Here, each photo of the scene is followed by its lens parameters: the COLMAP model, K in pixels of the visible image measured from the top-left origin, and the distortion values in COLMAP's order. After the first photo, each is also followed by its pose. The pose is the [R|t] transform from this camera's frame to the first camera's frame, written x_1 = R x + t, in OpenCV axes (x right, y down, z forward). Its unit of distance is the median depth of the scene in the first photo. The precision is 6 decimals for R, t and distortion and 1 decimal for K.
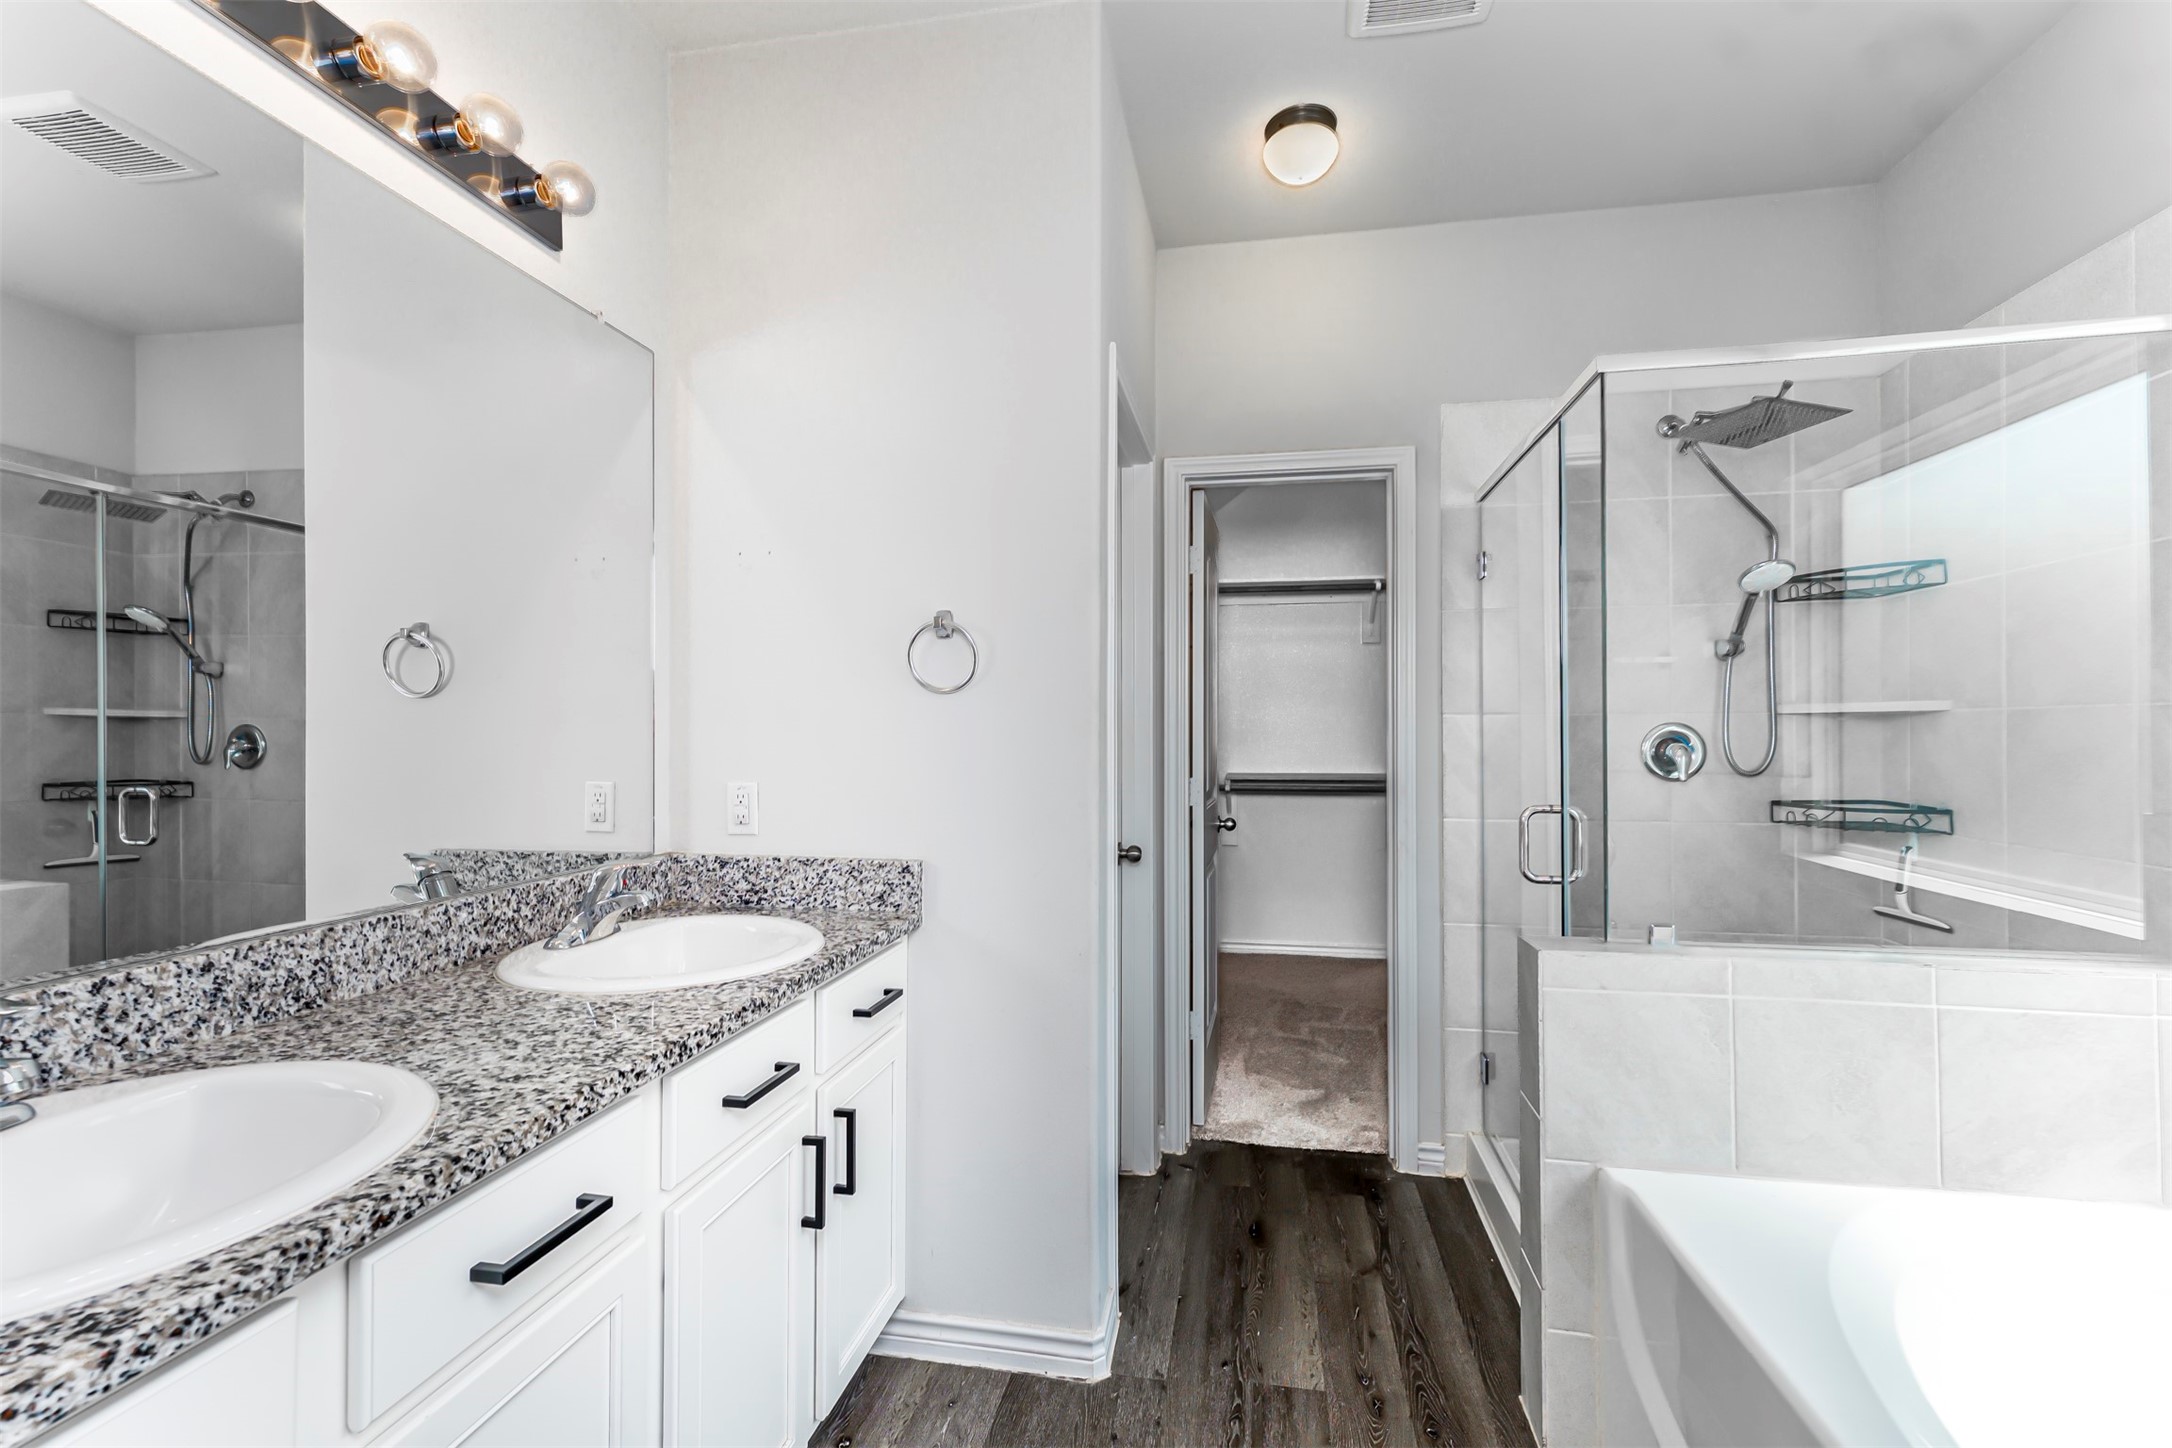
lens RADIAL K [[927.4, 0, 1086.3], [0, 927.4, 719.4], [0, 0, 1]] dist [0.002846, 0.000545]
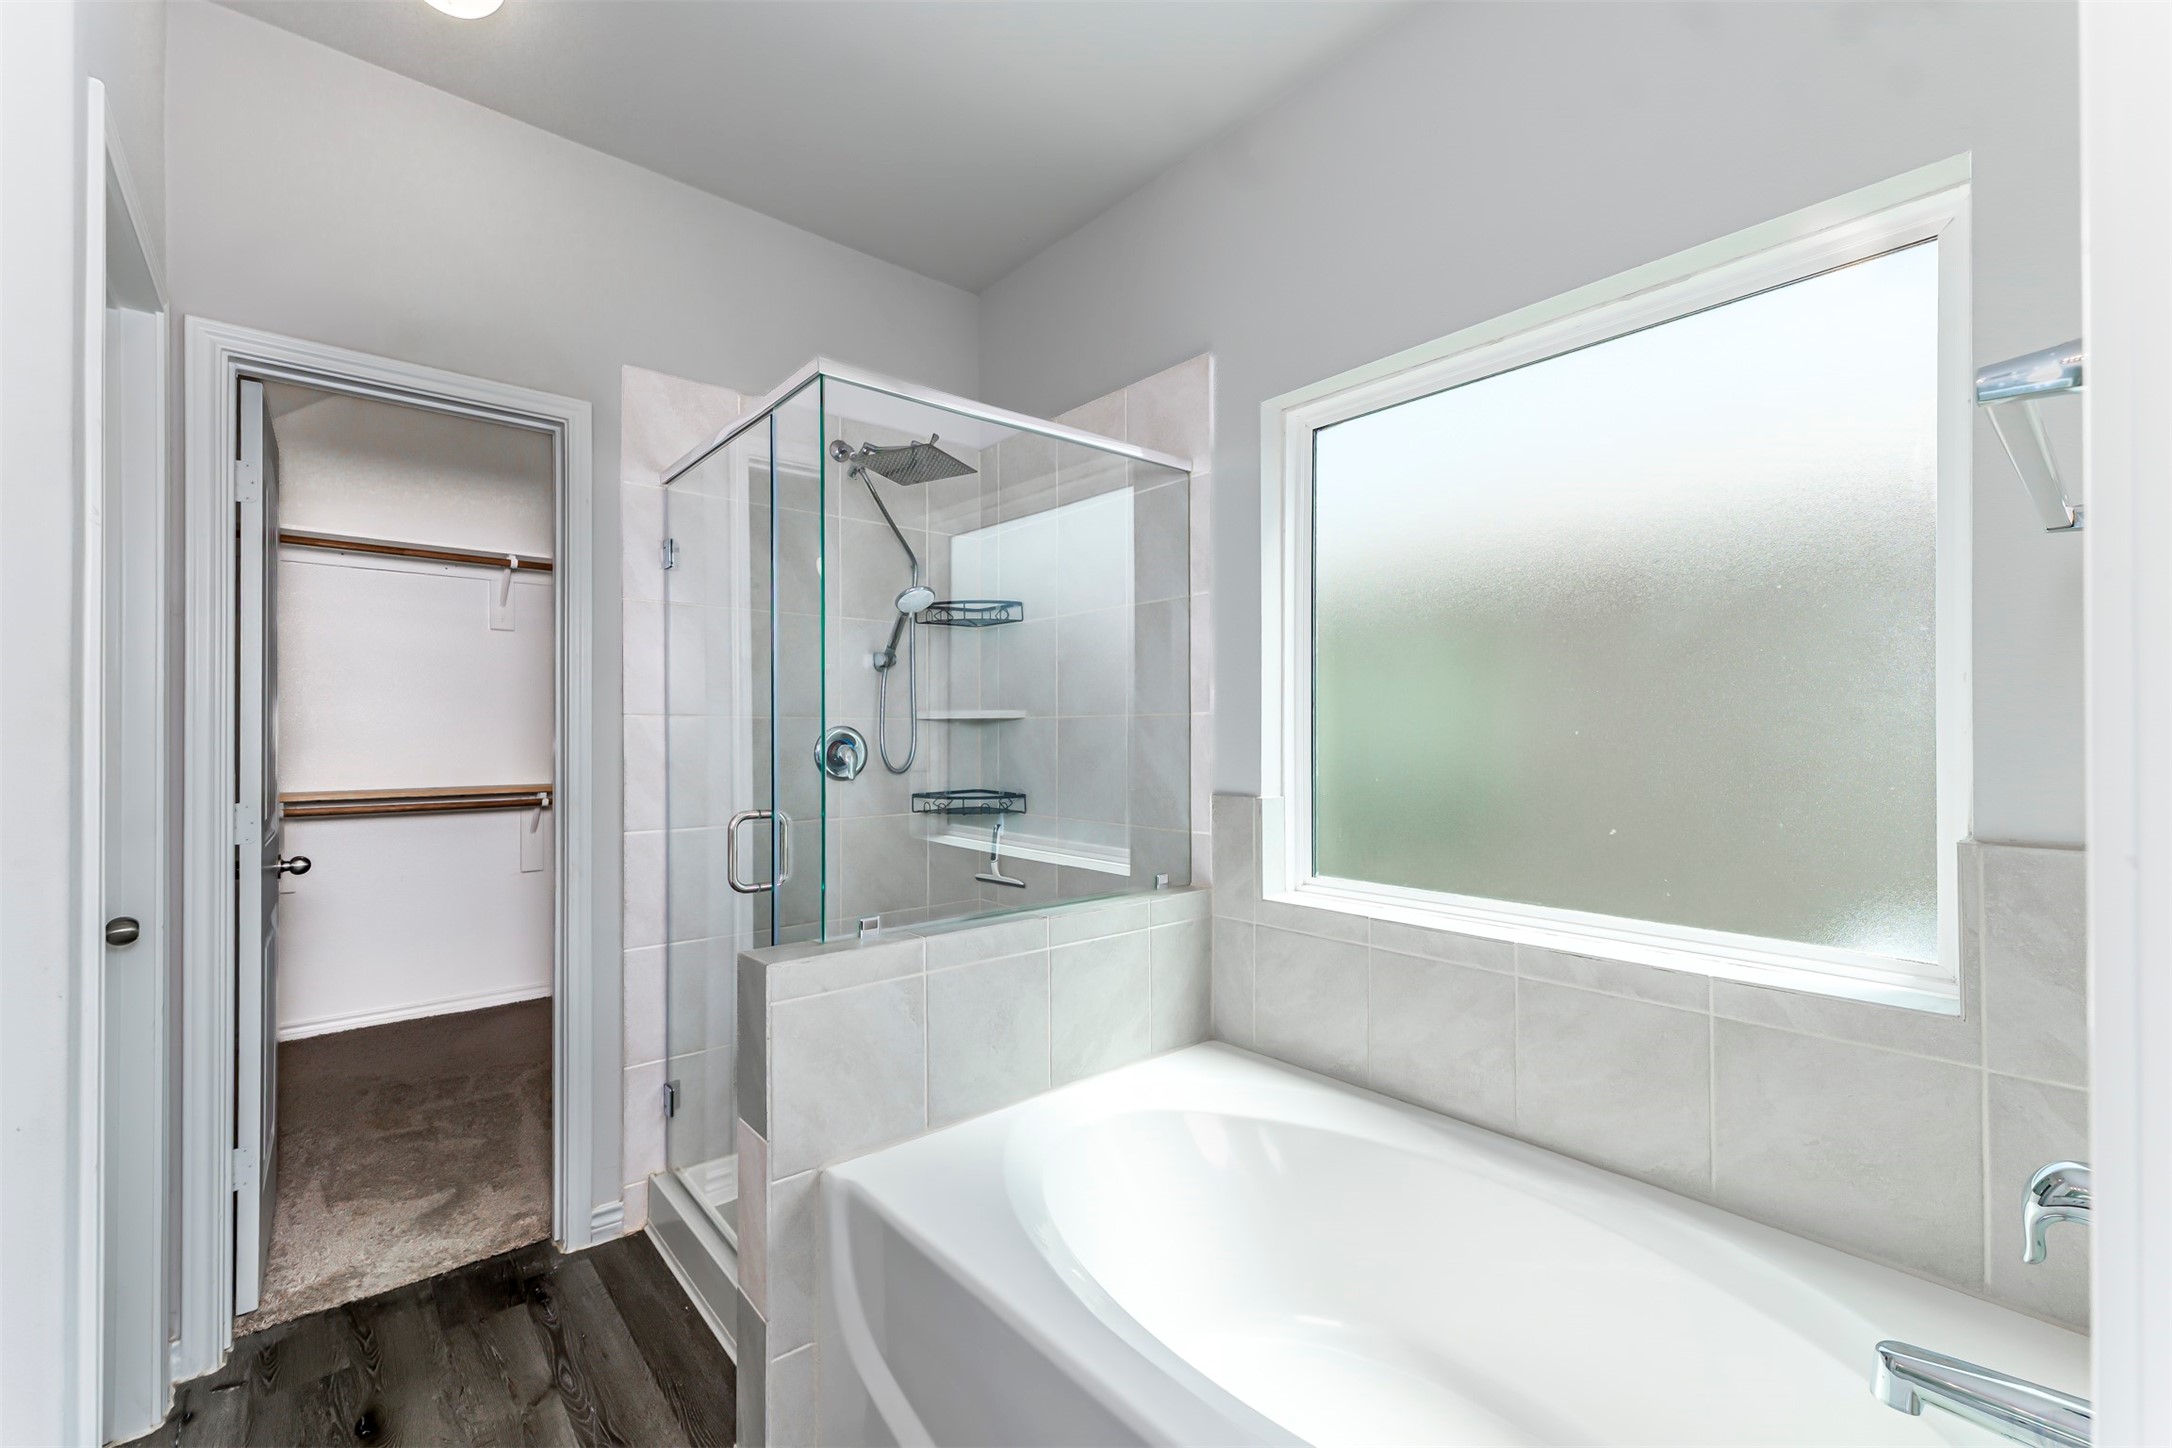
lens RADIAL K [[927.4, 0, 1083.3], [0, 927.4, 728.2], [0, 0, 1]] dist [0.002846, 0.000545]
pose [[0.626636, 0.004483, 0.779299, -0.032490], [-0.008424, 0.999964, 0.001021, 0.002981], [-0.779266, -0.007205, 0.626652, 0.106956]]
